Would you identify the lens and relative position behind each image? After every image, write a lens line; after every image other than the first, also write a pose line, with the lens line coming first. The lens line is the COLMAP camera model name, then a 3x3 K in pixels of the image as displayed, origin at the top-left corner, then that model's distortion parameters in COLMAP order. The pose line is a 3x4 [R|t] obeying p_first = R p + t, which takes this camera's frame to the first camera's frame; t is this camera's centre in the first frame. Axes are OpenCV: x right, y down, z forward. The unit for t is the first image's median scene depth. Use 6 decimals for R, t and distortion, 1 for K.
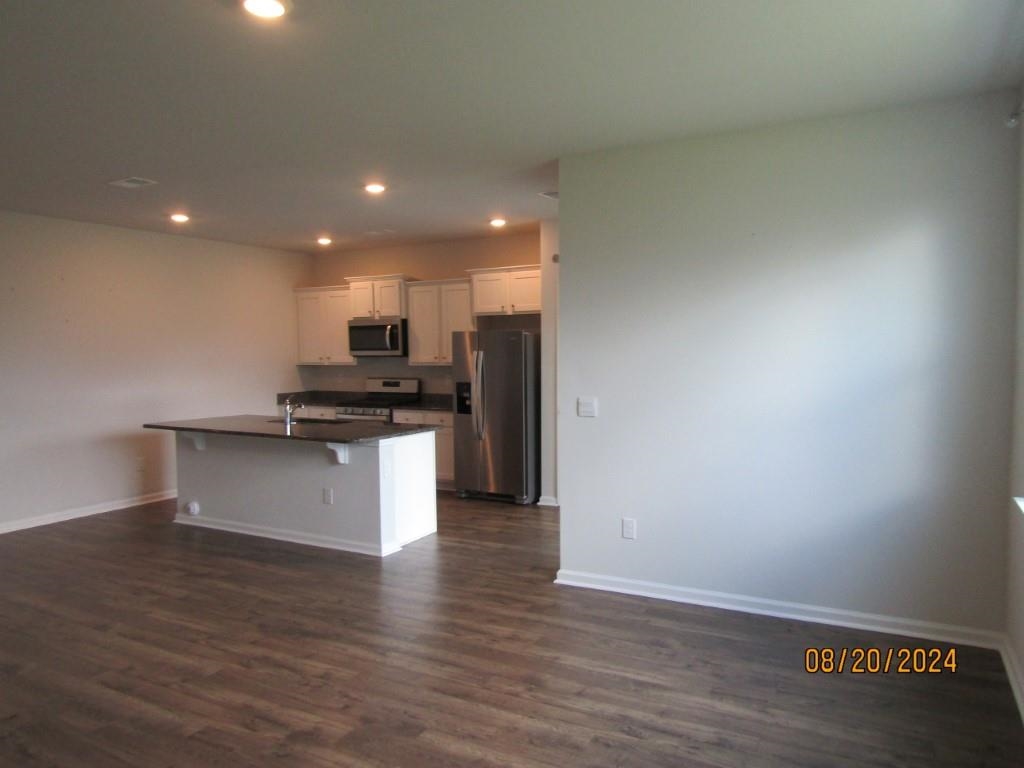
lens RADIAL K [[719.9, 0, 513.3], [0, 719.9, 388.3], [0, 0, 1]] dist [-0.020565, 0.007450]
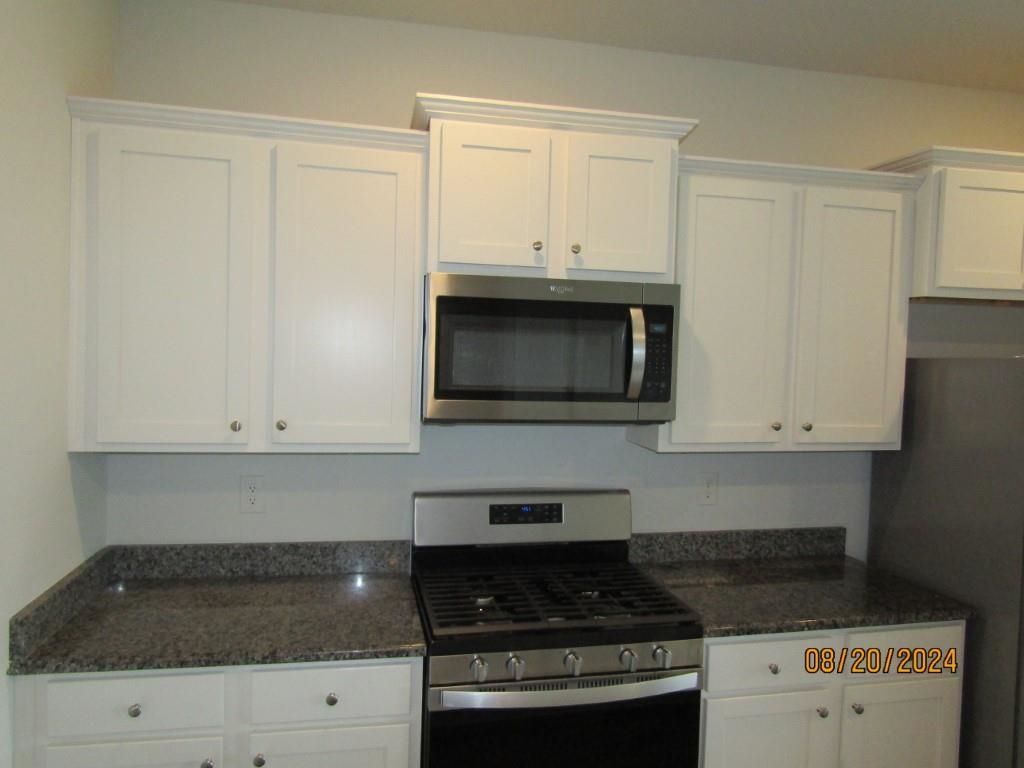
lens RADIAL K [[747.1, 0, 516.6], [0, 747.1, 385.2], [0, 0, 1]] dist [-0.008097, -0.001604]
pose [[0.761265, 0.007080, 0.648403, -0.414470], [0.004988, 0.999847, -0.016773, -0.058701], [-0.648422, 0.016003, 0.761113, 0.889932]]
